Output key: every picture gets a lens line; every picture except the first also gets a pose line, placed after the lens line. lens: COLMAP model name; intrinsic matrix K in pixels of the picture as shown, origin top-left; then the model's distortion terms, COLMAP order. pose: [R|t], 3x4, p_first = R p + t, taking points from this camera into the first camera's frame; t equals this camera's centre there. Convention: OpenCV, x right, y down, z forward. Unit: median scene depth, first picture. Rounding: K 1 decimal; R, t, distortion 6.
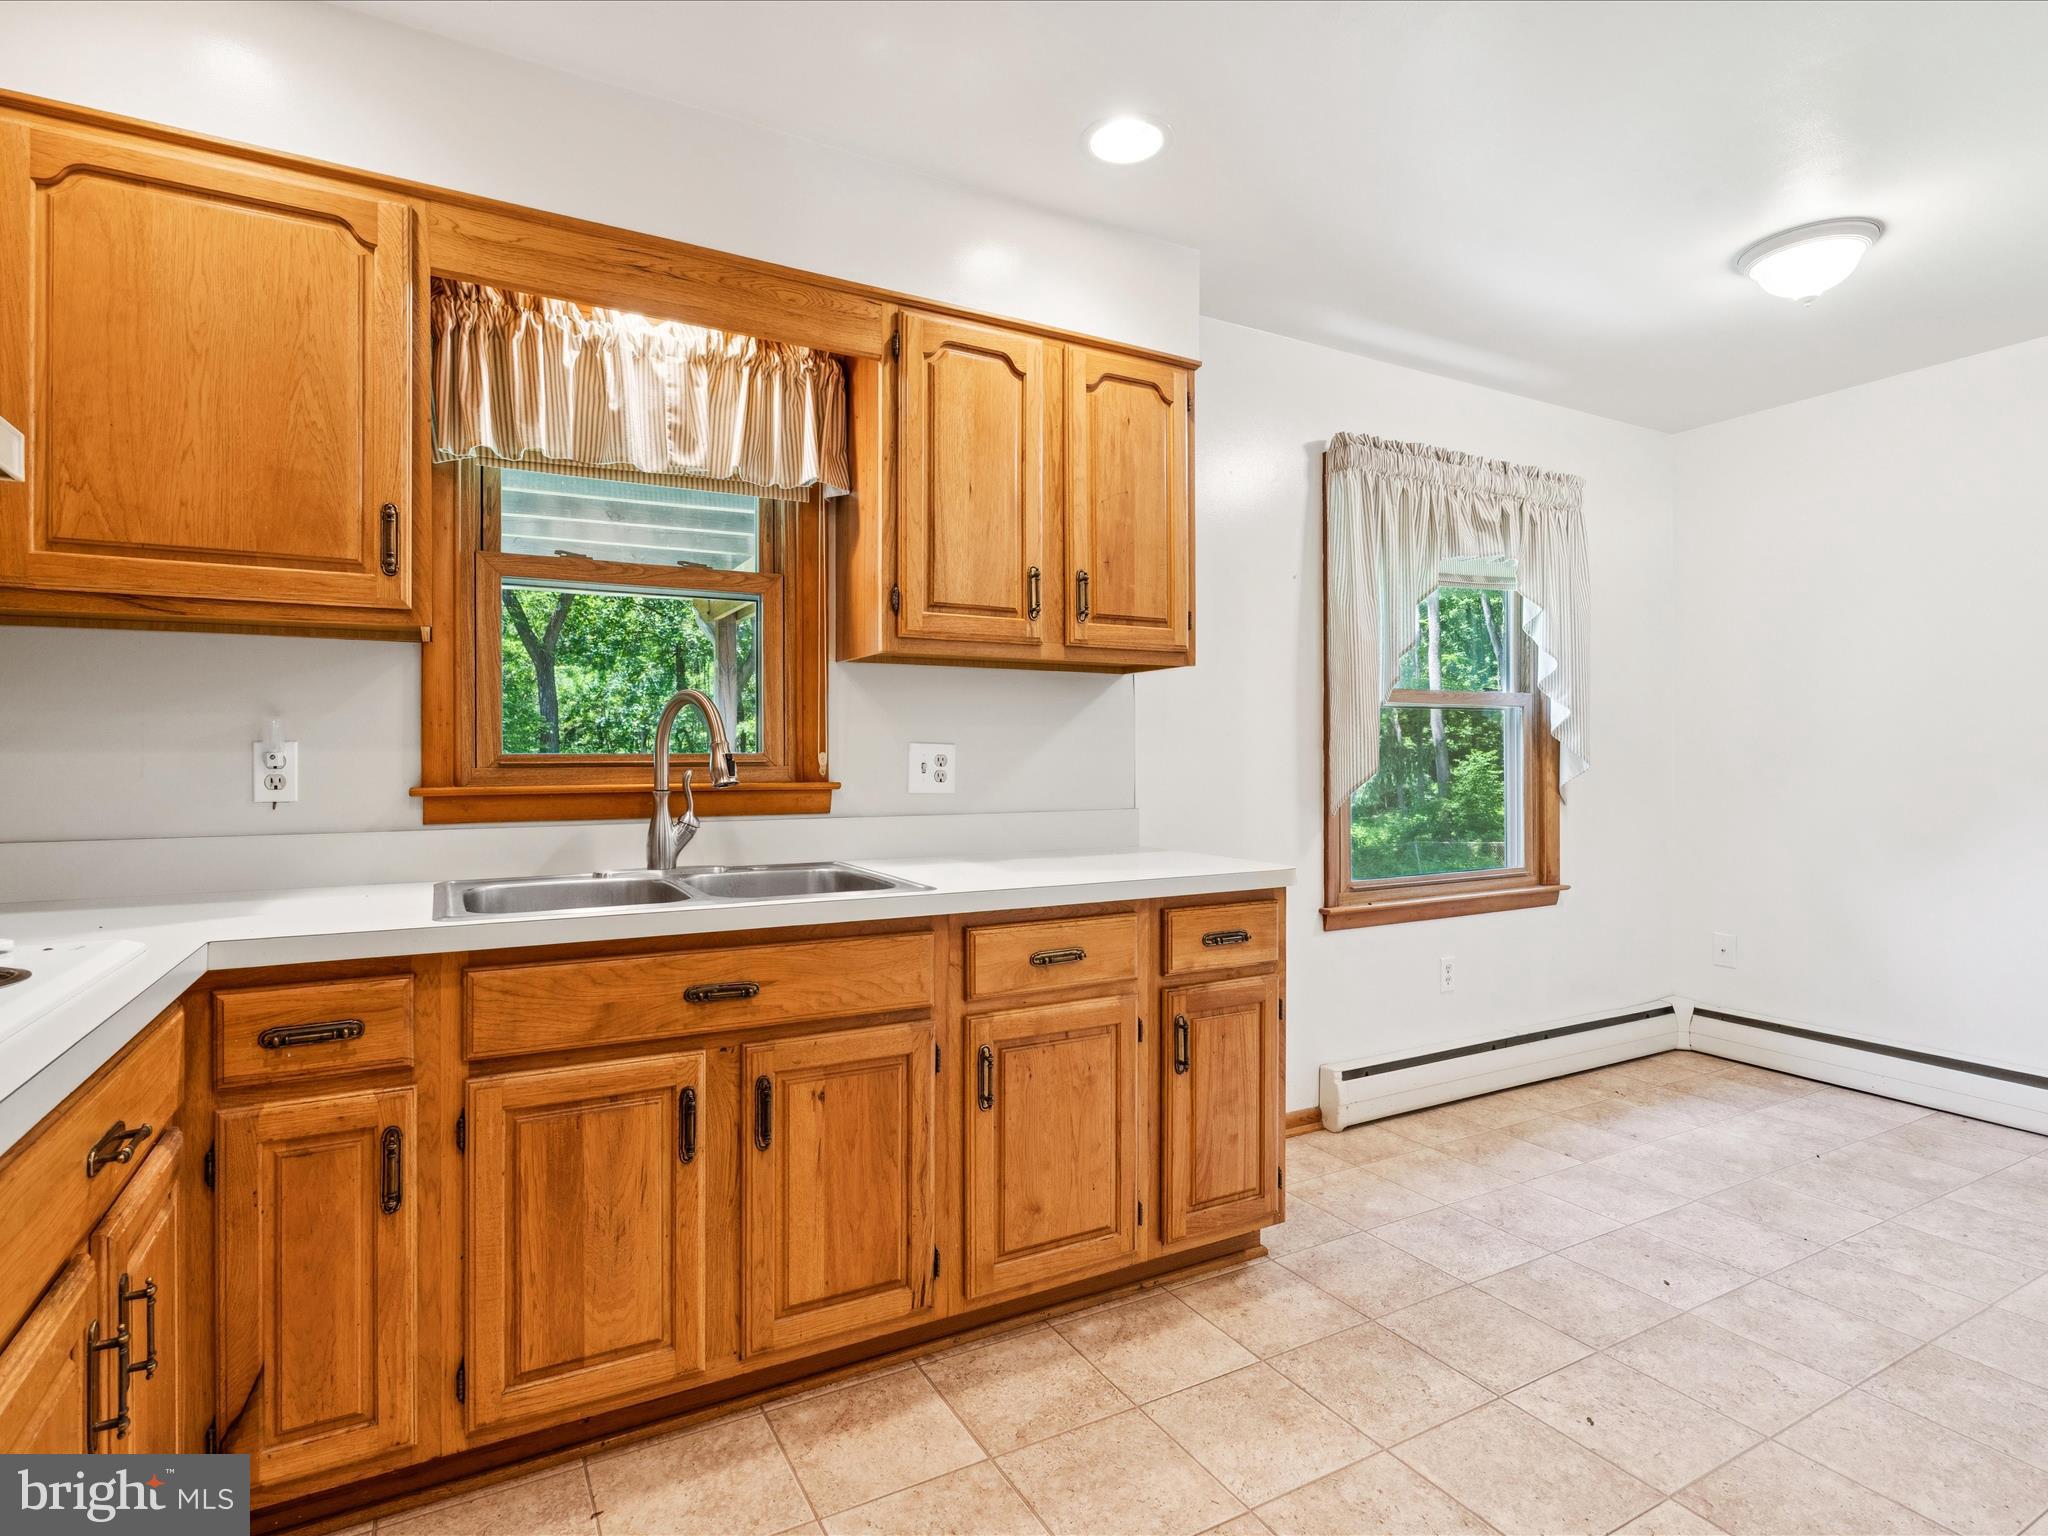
lens RADIAL K [[1042.4, 0, 995.4], [0, 1042.4, 760.4], [0, 0, 1]] dist [-0.001550, 0.000652]
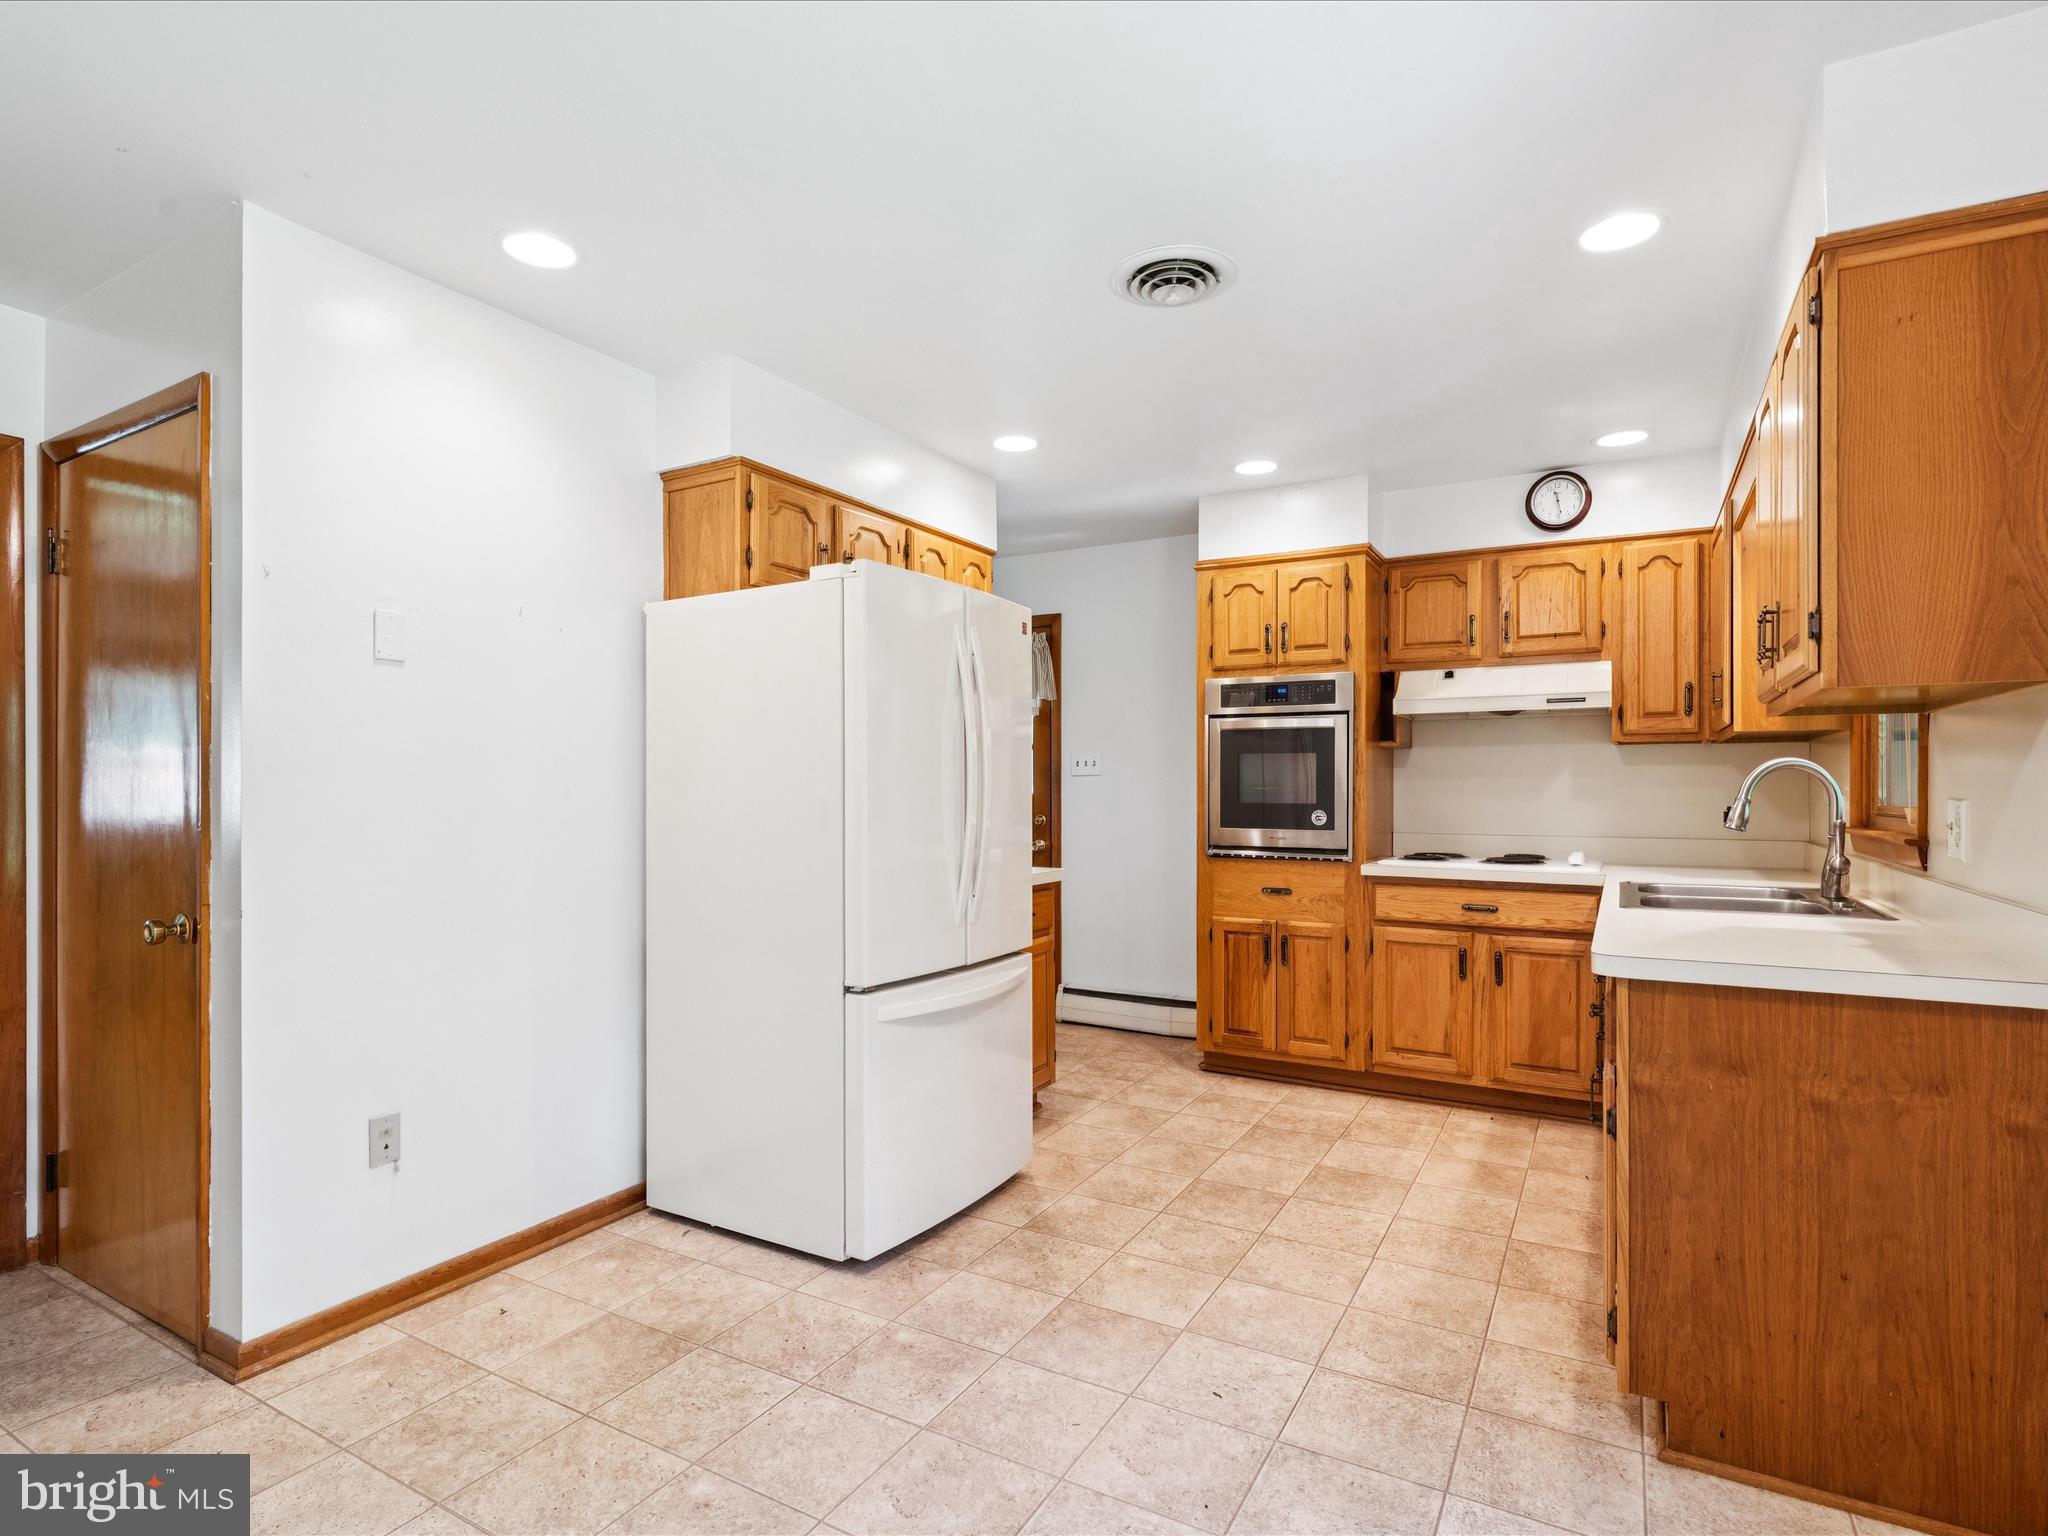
lens RADIAL K [[1055.9, 0, 1016.3], [0, 1055.9, 774.3], [0, 0, 1]] dist [-0.002915, -0.000178]
pose [[-0.848375, -0.005230, -0.529370, 1.137057], [0.000978, 0.999934, -0.011446, -0.025429], [0.529395, -0.010228, -0.848314, 1.491808]]
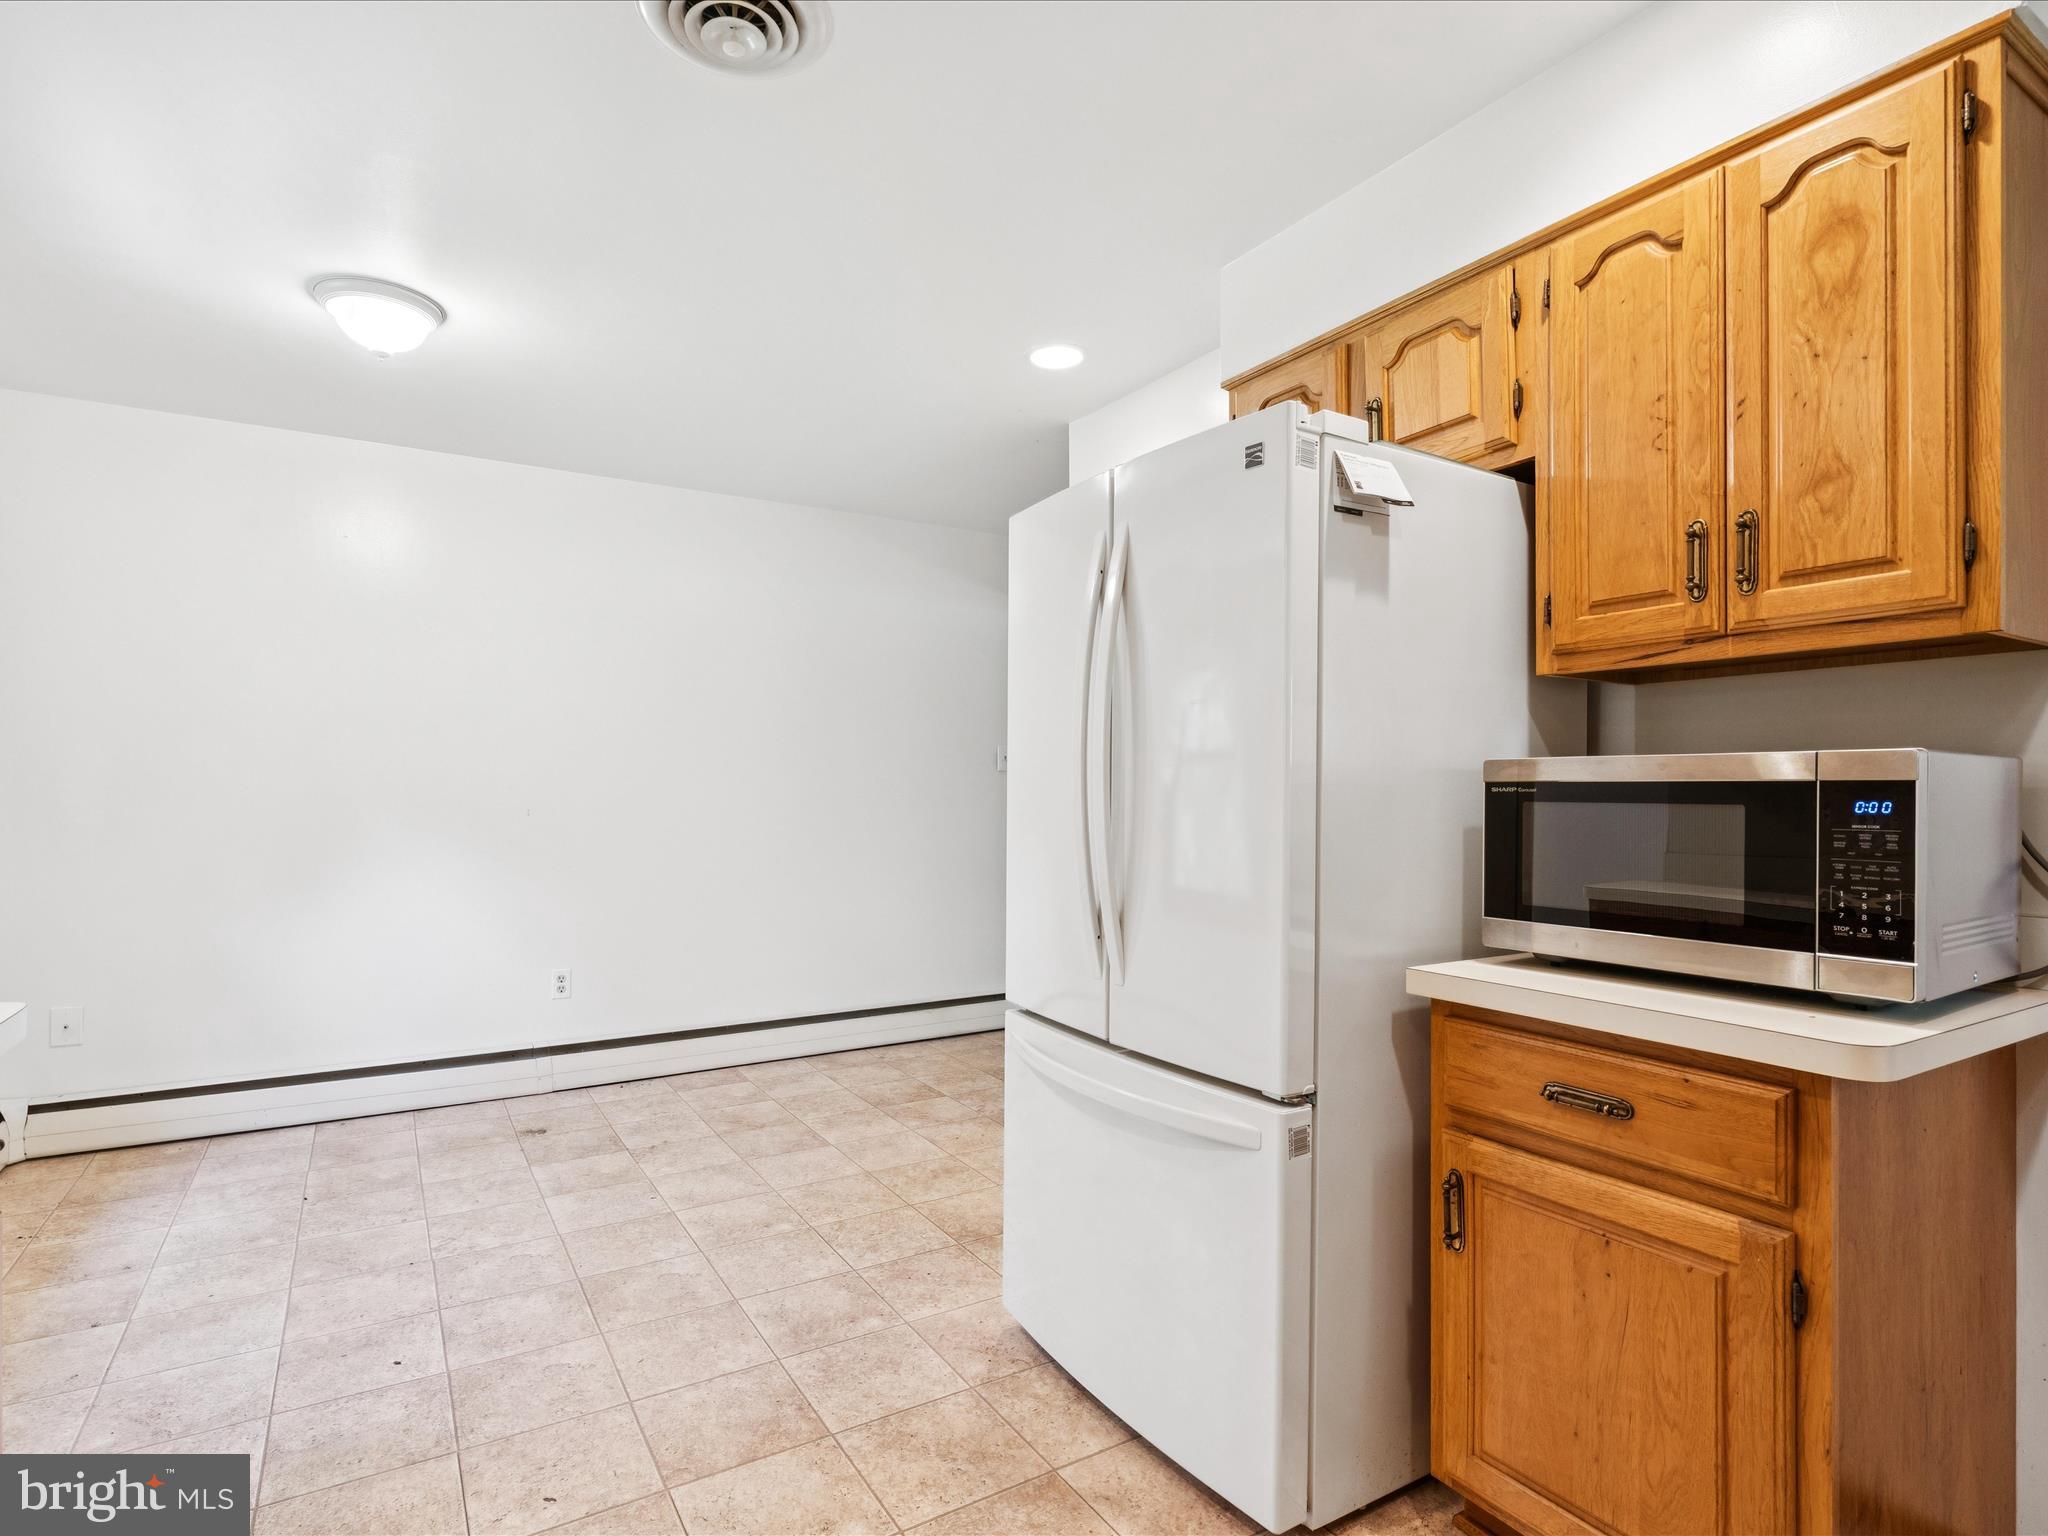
lens RADIAL K [[1055.9, 0, 1016.3], [0, 1055.9, 774.3], [0, 0, 1]] dist [-0.002915, -0.000178]
pose [[-0.057043, 0.016489, 0.998236, -0.335095], [0.000326, 0.999864, -0.016497, -0.009775], [-0.998372, -0.000616, -0.057041, 0.496223]]
